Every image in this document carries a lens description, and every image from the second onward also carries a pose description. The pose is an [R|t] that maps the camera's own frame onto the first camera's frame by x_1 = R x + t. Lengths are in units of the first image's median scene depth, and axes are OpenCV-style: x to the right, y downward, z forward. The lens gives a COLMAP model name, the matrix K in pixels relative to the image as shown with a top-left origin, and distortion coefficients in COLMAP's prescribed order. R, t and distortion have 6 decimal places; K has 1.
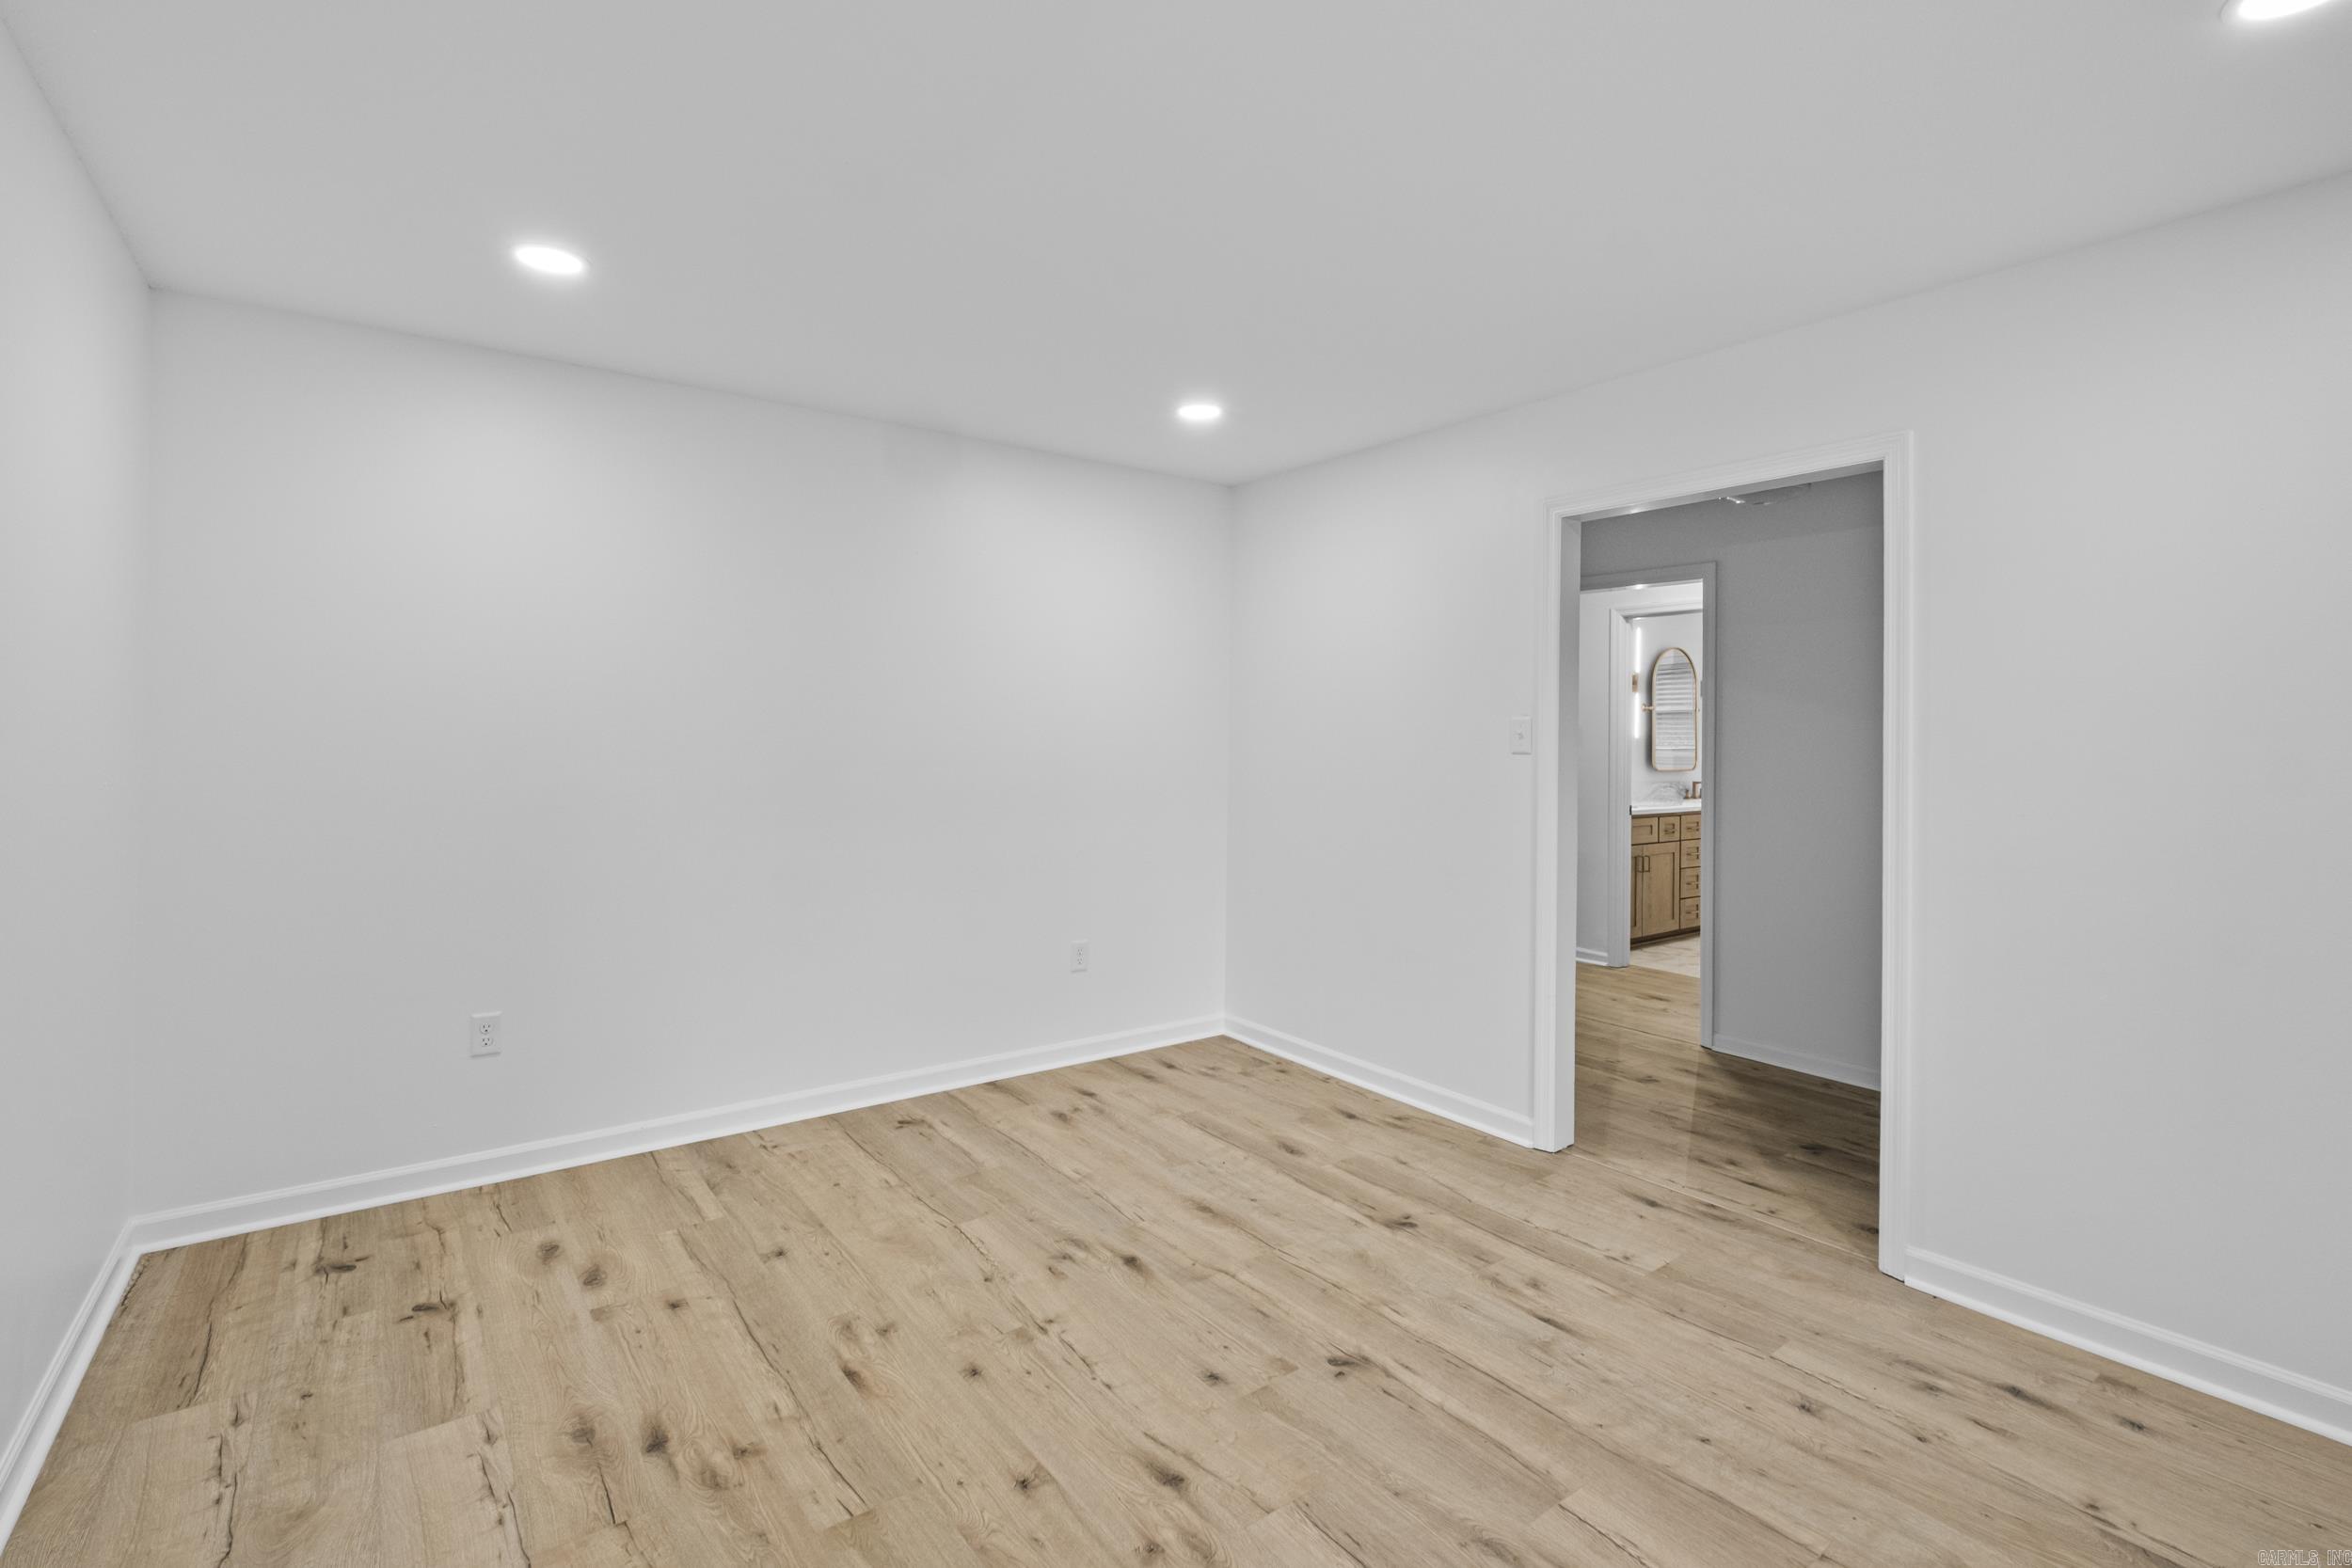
lens RADIAL K [[1056.5, 0, 1176.3], [0, 1056.5, 768.1], [0, 0, 1]] dist [0.026783, -0.000180]
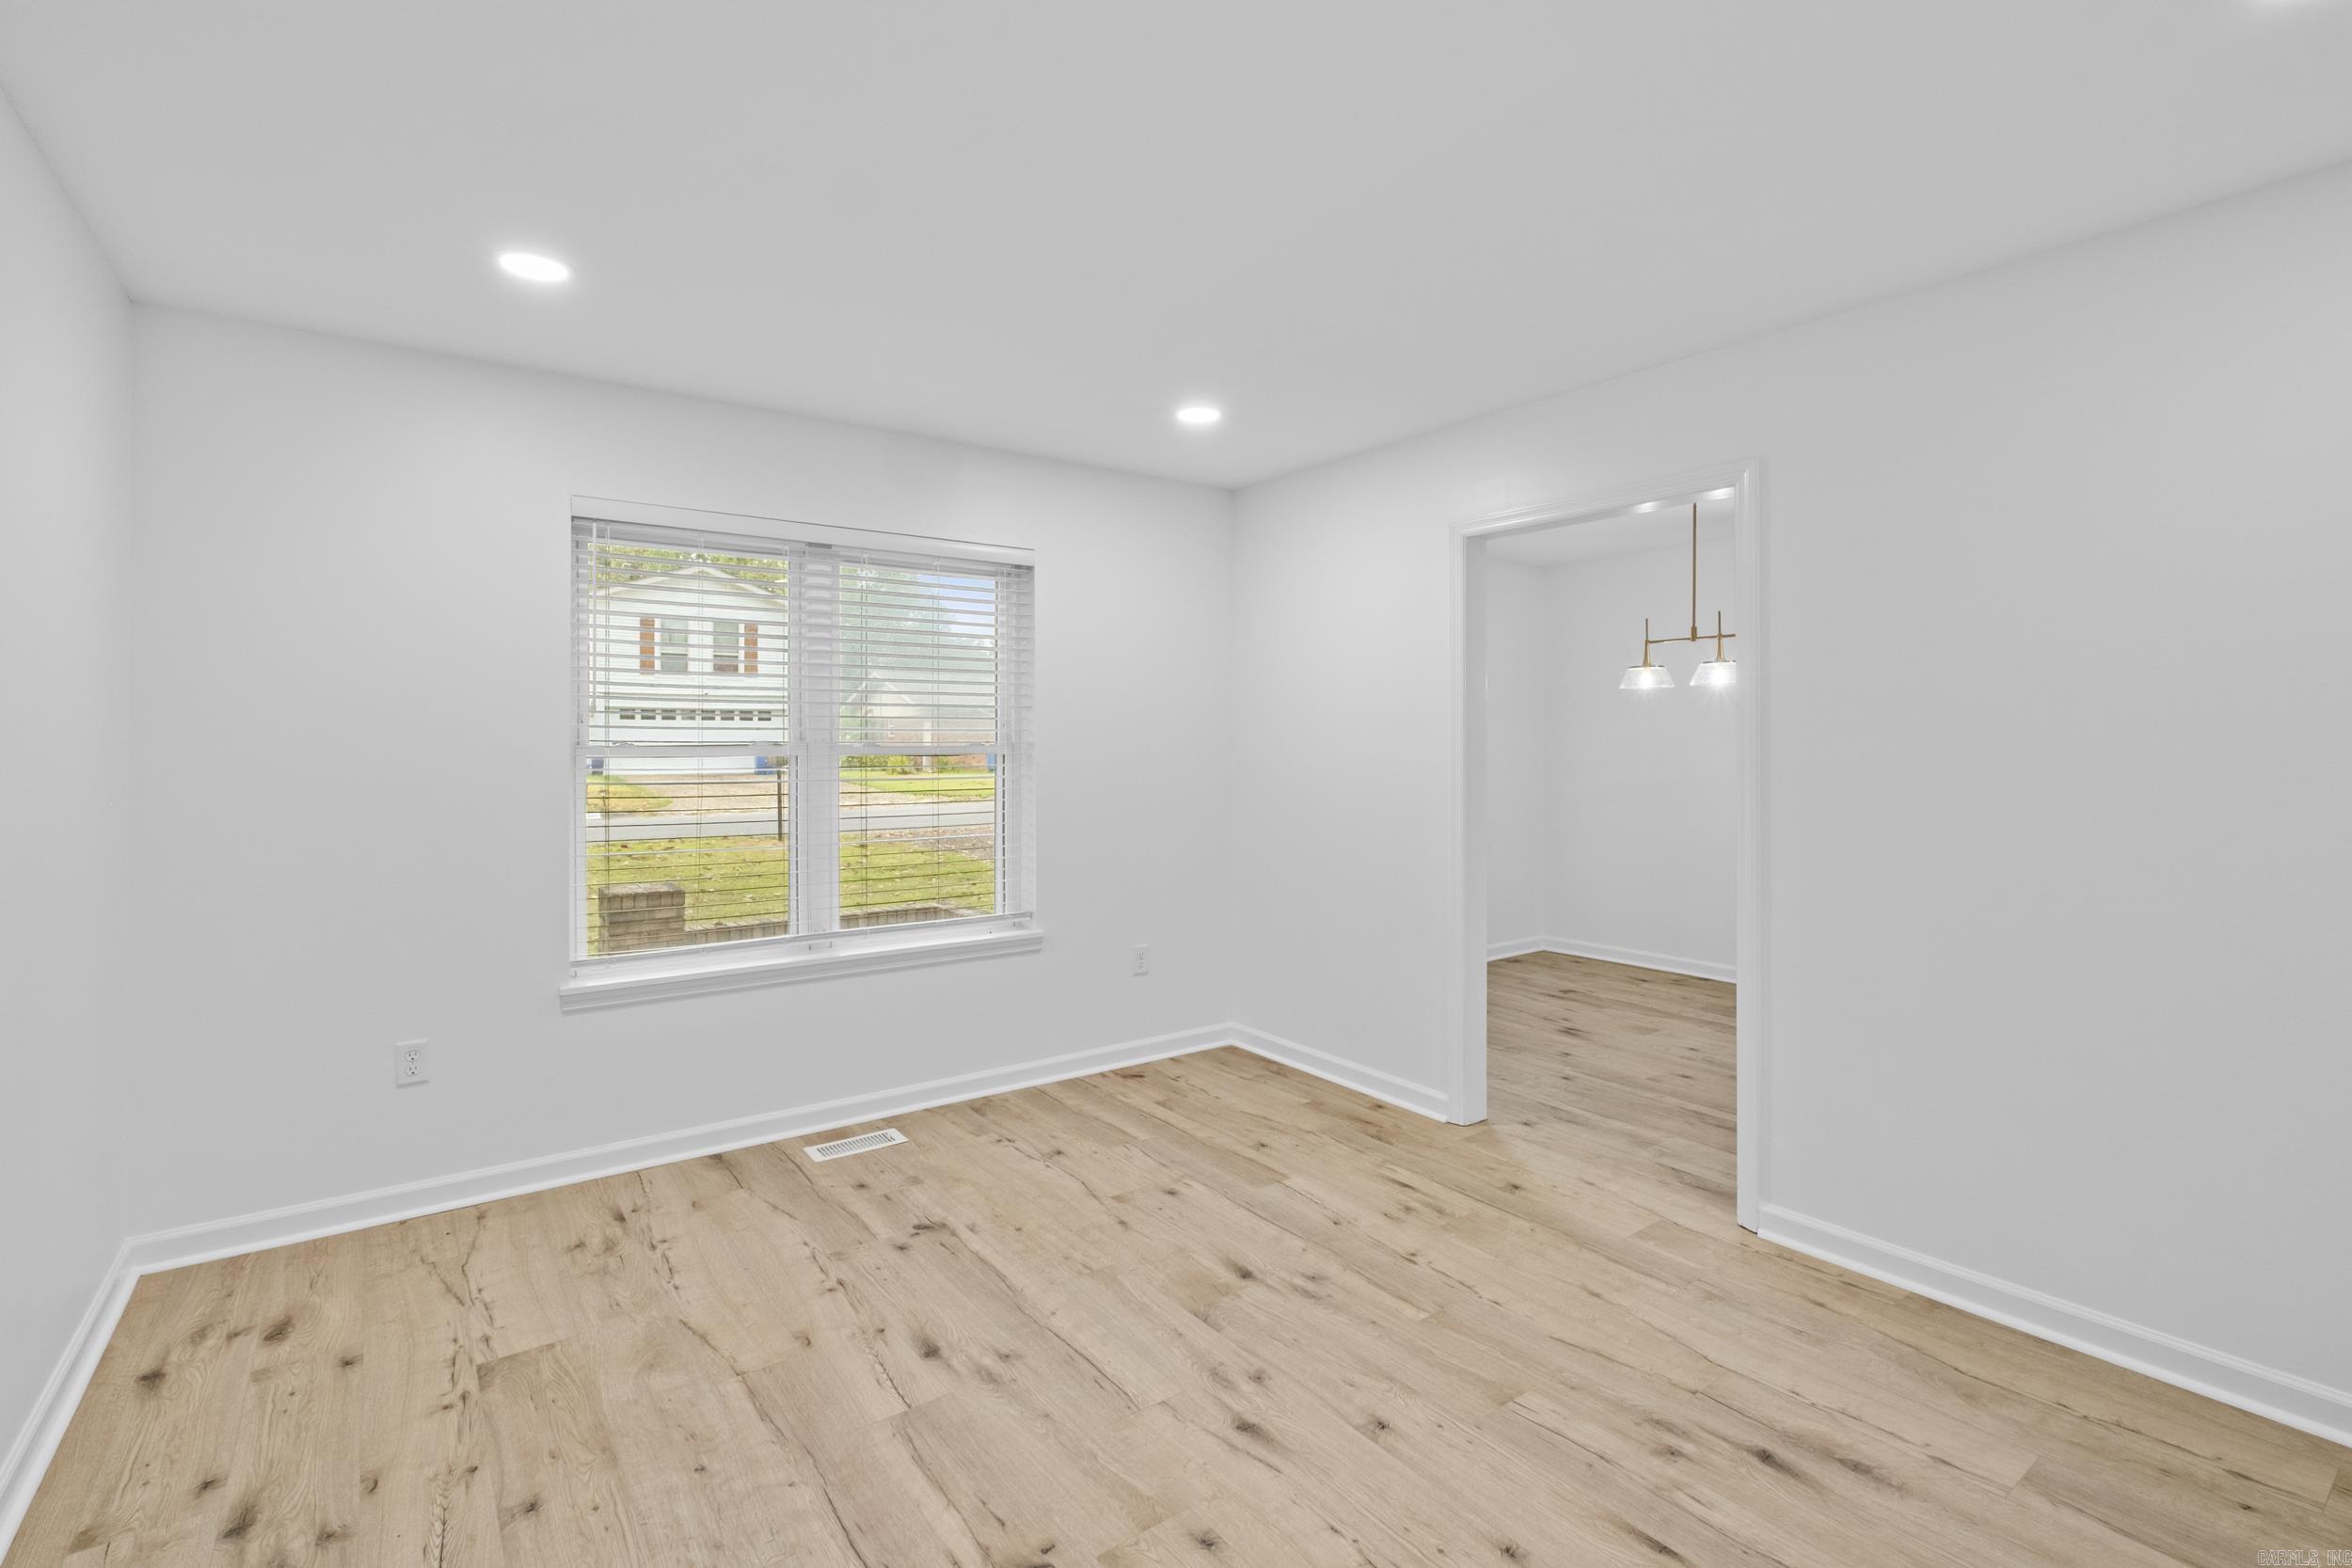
lens RADIAL K [[1056.5, 0, 1175.6], [0, 1056.5, 778.4], [0, 0, 1]] dist [0.026783, -0.000180]
pose [[-0.999935, -0.007416, 0.008653, 0.062856], [-0.006880, 0.998149, 0.060428, -0.057574], [-0.009085, 0.060364, -0.998135, 1.986360]]
